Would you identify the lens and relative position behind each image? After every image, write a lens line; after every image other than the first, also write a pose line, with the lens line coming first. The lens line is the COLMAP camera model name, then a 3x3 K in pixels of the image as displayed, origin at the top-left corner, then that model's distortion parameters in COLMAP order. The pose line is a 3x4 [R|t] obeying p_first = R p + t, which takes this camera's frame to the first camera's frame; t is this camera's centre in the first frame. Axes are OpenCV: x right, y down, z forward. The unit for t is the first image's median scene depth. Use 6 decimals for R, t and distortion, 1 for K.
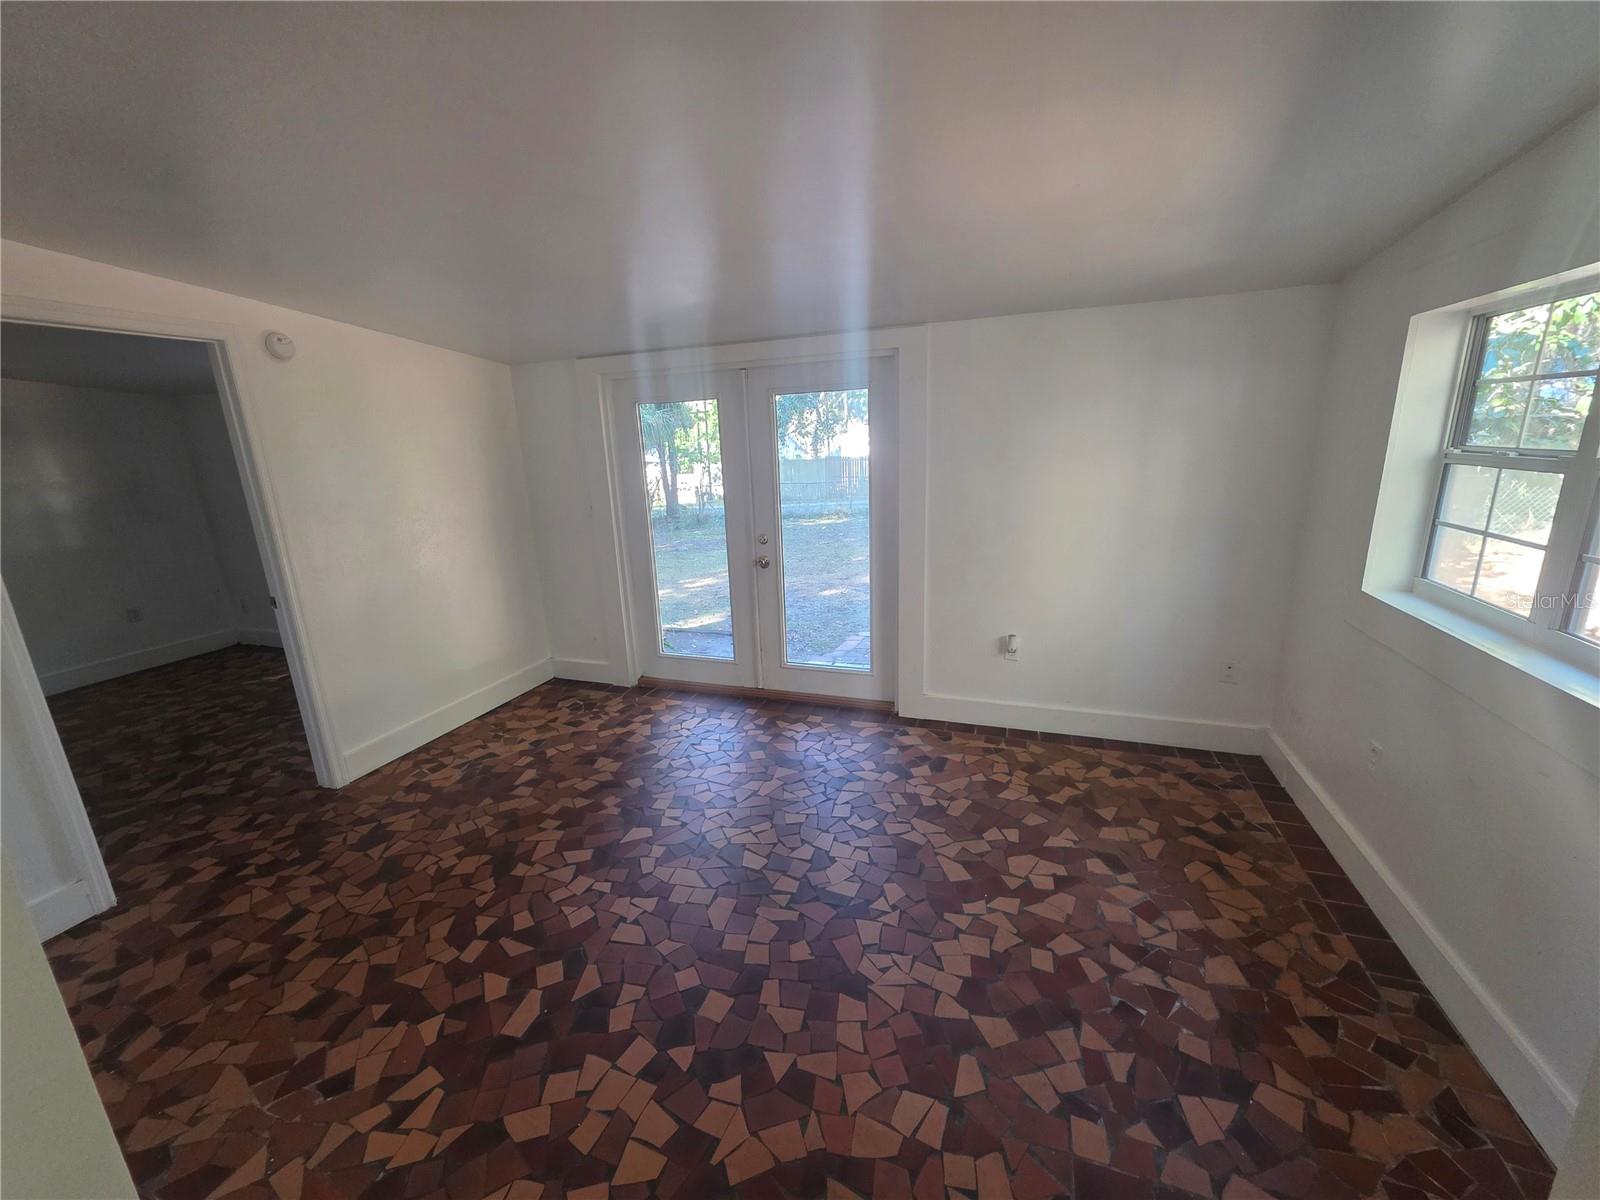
lens RADIAL K [[639.2, 0, 797.3], [0, 639.2, 592.1], [0, 0, 1]] dist [0.002621, -0.000093]
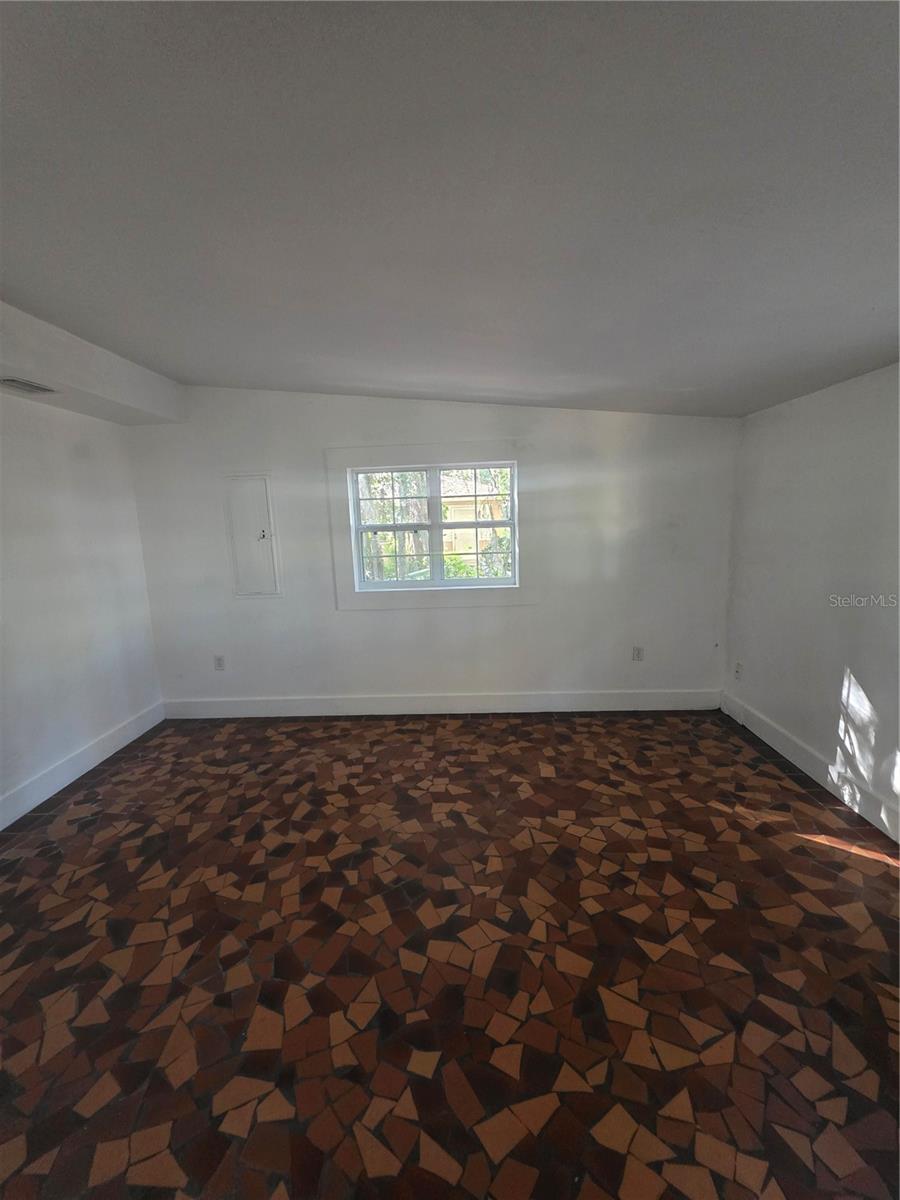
lens RADIAL K [[479.4, 0, 450.5], [0, 479.4, 598.8], [0, 0, 1]] dist [0.002621, -0.000093]
pose [[0.309724, 0.182720, -0.933105, -0.966625], [-0.205364, 0.971054, 0.121985, -0.159355], [0.928384, 0.153844, 0.338282, 1.003676]]
